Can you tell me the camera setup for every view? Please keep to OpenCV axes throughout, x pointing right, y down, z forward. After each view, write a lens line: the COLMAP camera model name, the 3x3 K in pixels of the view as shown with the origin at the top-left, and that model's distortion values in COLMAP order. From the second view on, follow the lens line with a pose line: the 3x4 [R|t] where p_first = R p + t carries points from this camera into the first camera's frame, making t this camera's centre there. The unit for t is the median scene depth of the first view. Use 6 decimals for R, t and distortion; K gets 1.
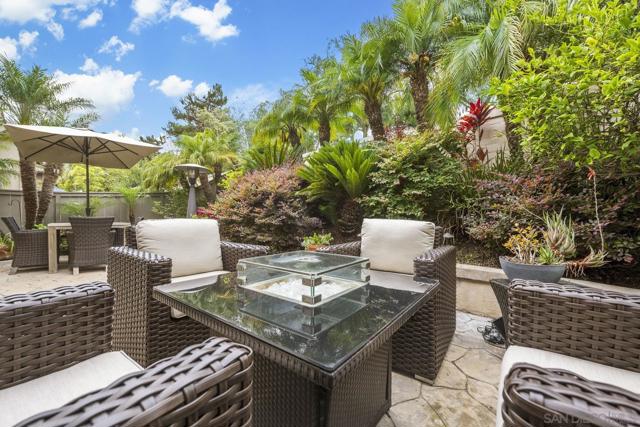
lens RADIAL K [[254.1, 0, 320.0], [0, 254.1, 213.5], [0, 0, 1]] dist [0.001606, 0.000099]
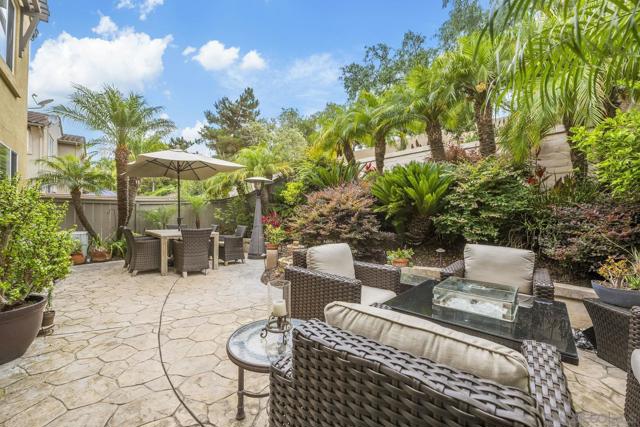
lens RADIAL K [[258.0, 0, 320.0], [0, 258.0, 213.5], [0, 0, 1]] dist [-0.001306, -0.000128]
pose [[0.998062, 0.009667, -0.061472, -0.280187], [-0.009162, 0.999922, 0.008481, -0.079804], [0.061550, -0.007901, 0.998073, -0.173745]]
